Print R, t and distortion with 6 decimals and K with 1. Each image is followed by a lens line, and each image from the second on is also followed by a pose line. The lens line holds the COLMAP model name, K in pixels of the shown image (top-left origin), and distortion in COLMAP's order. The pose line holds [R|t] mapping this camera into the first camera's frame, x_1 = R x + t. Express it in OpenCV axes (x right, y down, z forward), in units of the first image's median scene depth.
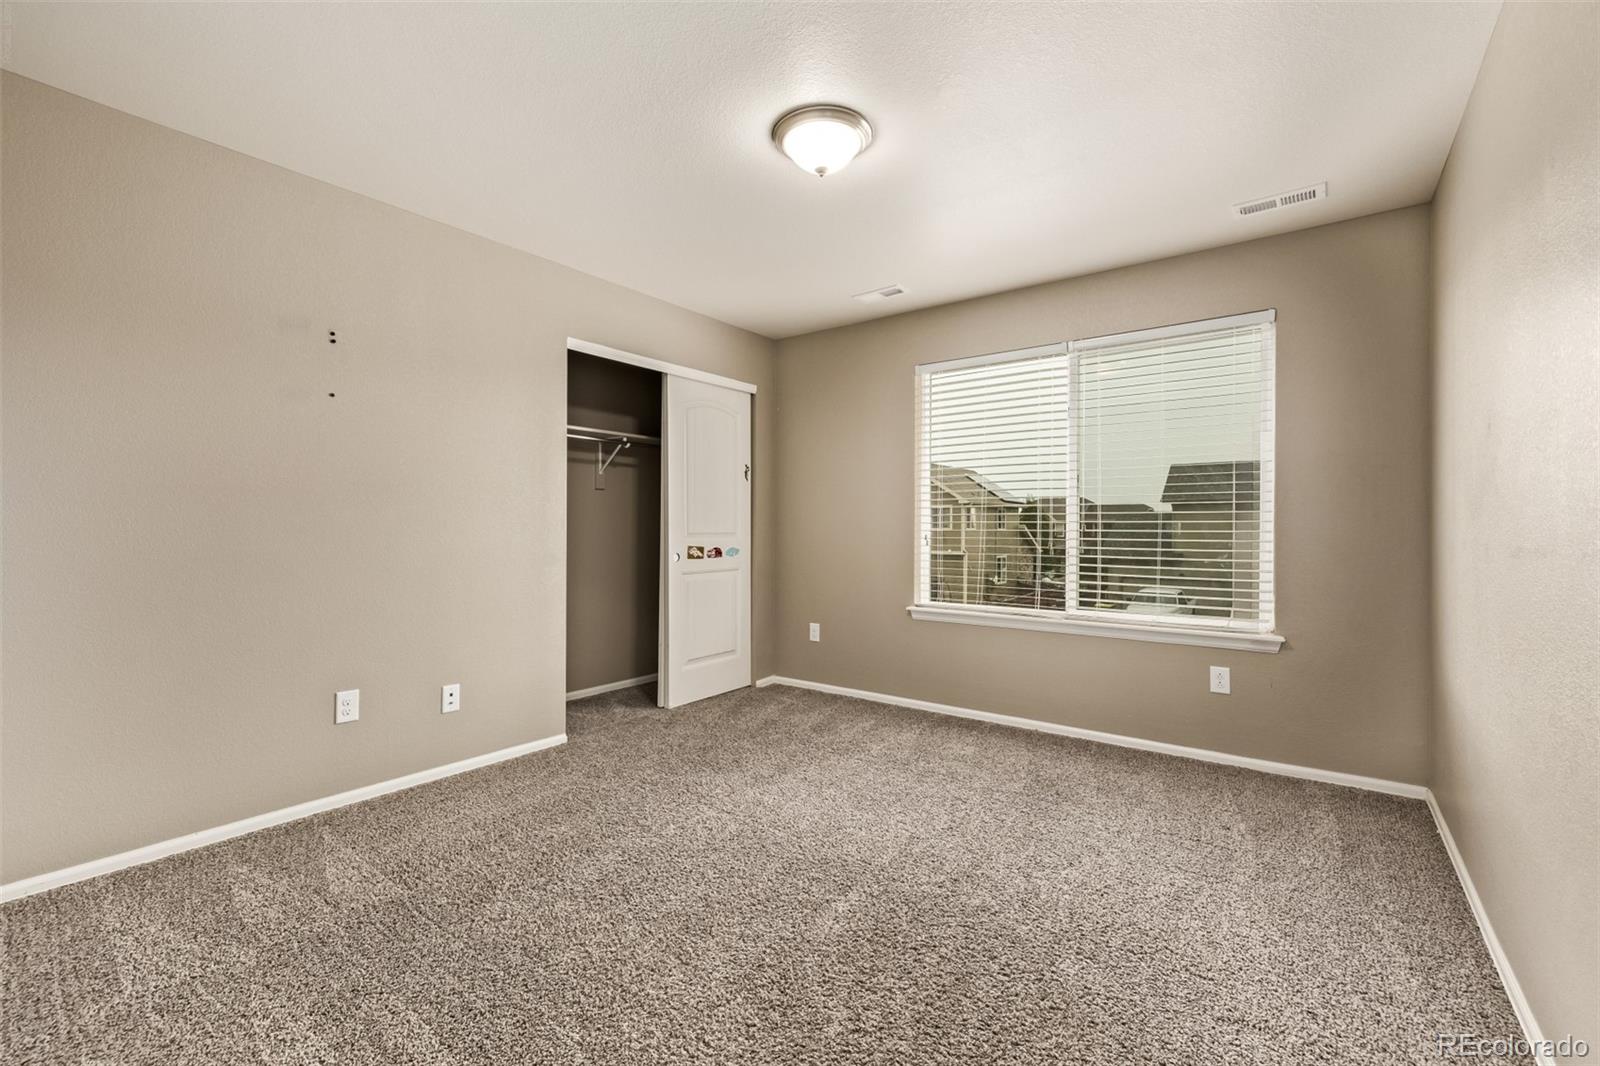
lens RADIAL K [[677.4, 0, 796.5], [0, 677.4, 537.6], [0, 0, 1]] dist [0.000842, 0.000053]
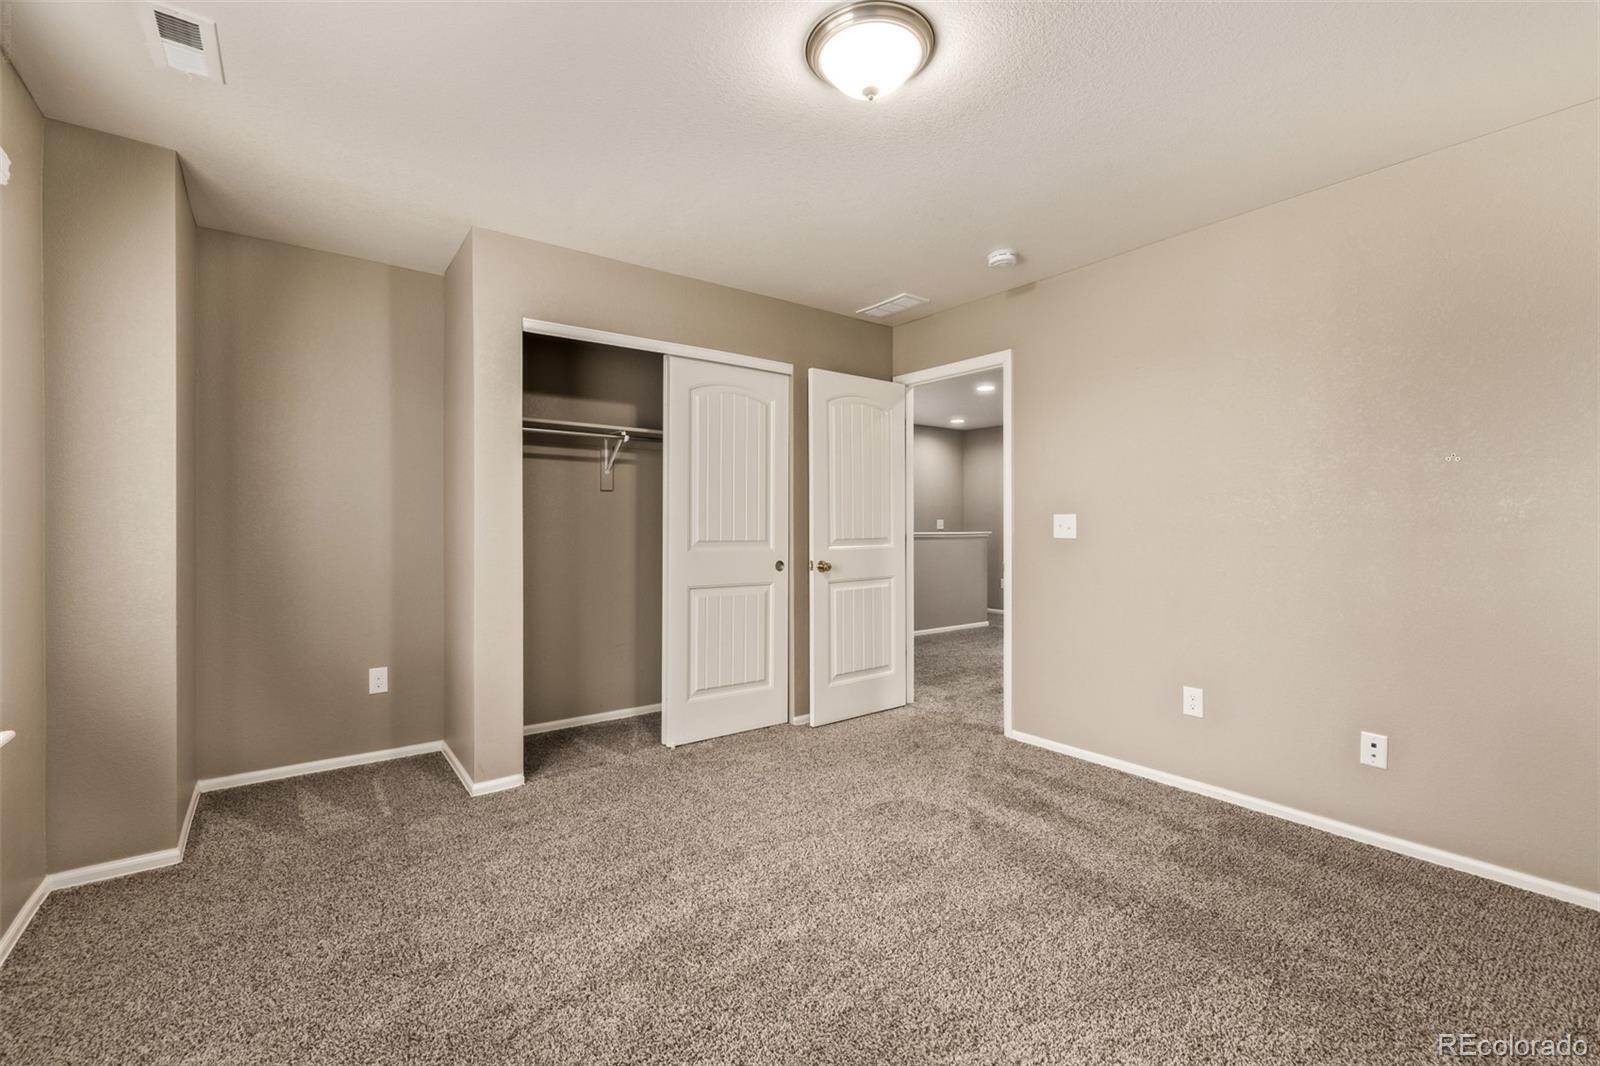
lens RADIAL K [[677.4, 0, 791.1], [0, 677.4, 536.1], [0, 0, 1]] dist [0.000842, 0.000053]
pose [[0.958434, -0.006109, -0.285247, 0.184730], [0.004226, 0.999965, -0.007216, -0.004390], [0.285282, 0.005710, 0.958427, 0.210844]]
